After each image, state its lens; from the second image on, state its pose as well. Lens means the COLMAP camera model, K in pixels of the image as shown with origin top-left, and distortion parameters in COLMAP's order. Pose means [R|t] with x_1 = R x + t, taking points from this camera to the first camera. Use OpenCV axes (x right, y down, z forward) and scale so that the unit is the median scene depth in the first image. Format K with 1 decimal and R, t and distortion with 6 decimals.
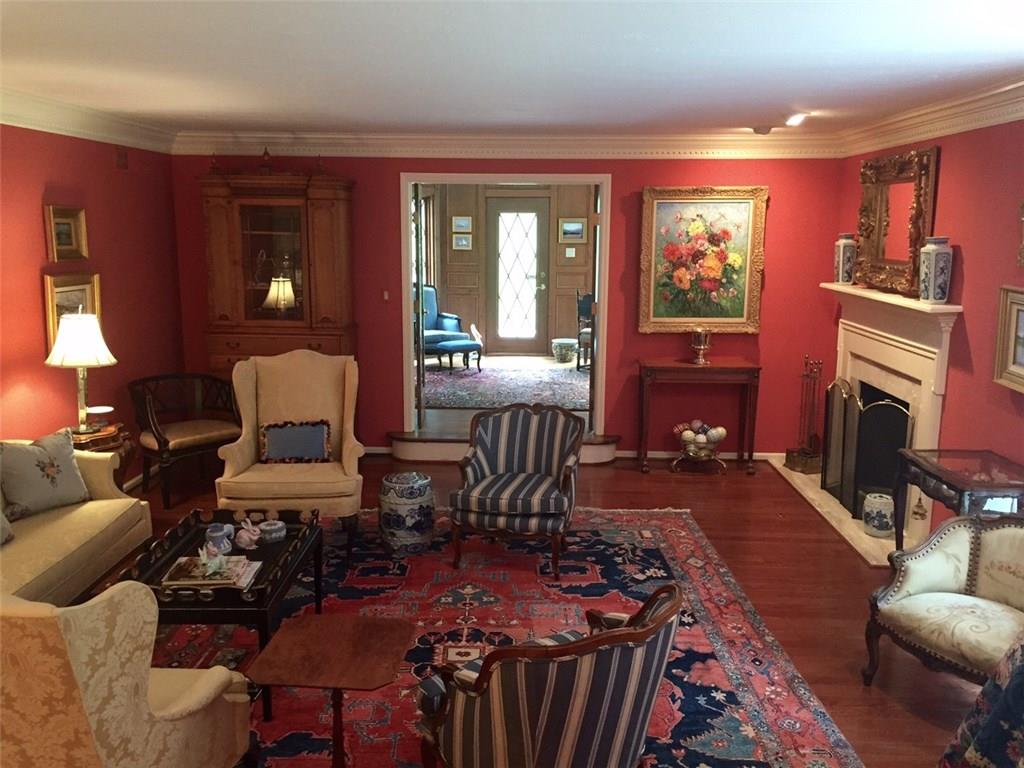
lens RADIAL K [[873.9, 0, 512.0], [0, 873.9, 384.0], [0, 0, 1]] dist [0.088634, -0.109951]
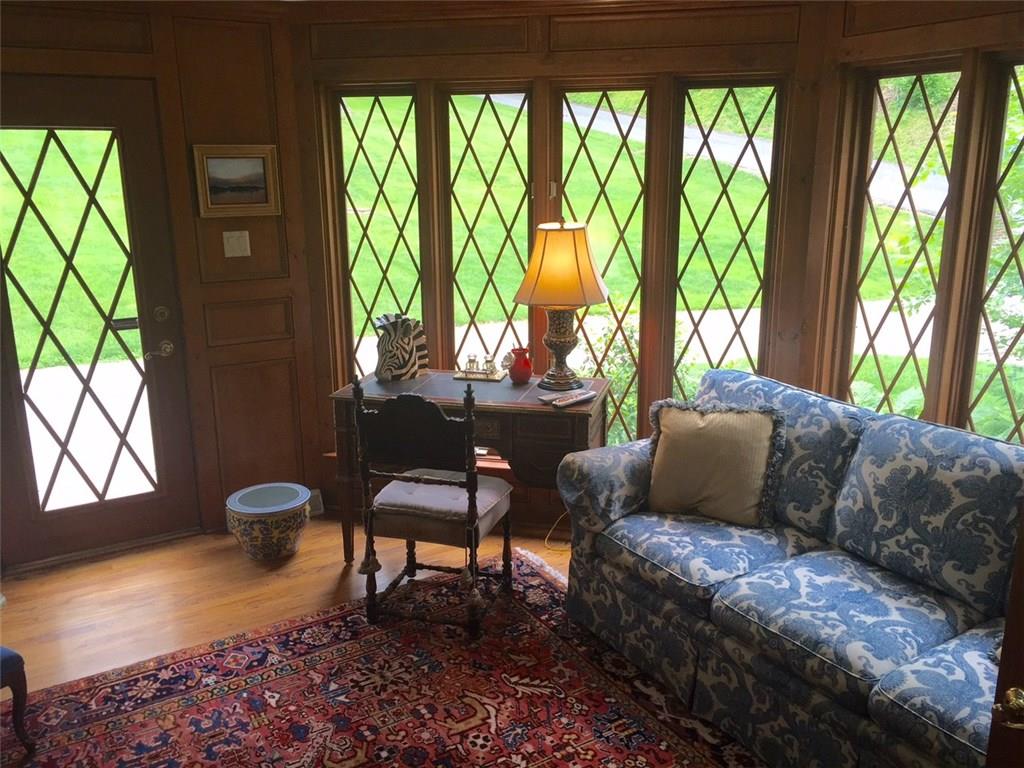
lens RADIAL K [[873.9, 0, 512.0], [0, 873.9, 384.0], [0, 0, 1]] dist [0.088634, -0.109951]
pose [[0.838745, -0.146420, 0.524470, -0.035075], [0.112224, 0.988974, 0.096628, -0.116529], [-0.532835, -0.022188, 0.845928, 0.641432]]
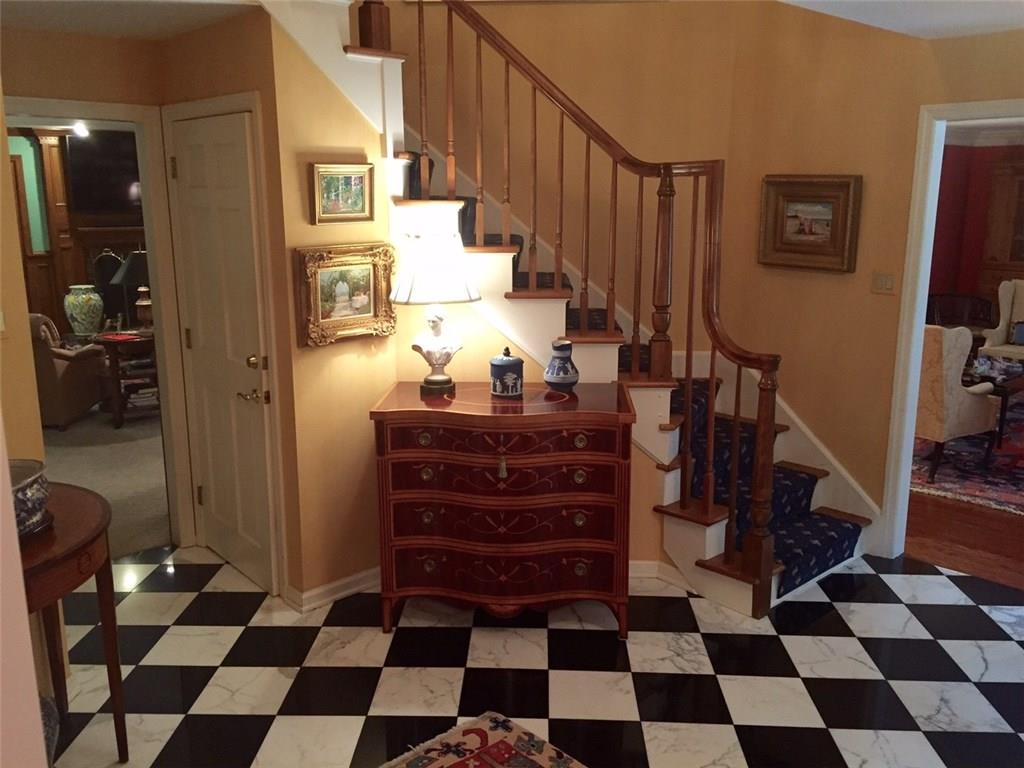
lens RADIAL K [[873.9, 0, 512.0], [0, 873.9, 384.0], [0, 0, 1]] dist [0.088634, -0.109951]
pose [[0.707460, 0.150046, -0.690642, 0.183175], [-0.127093, 0.988283, 0.084523, 0.125462], [0.695232, 0.027979, 0.718241, -0.711476]]
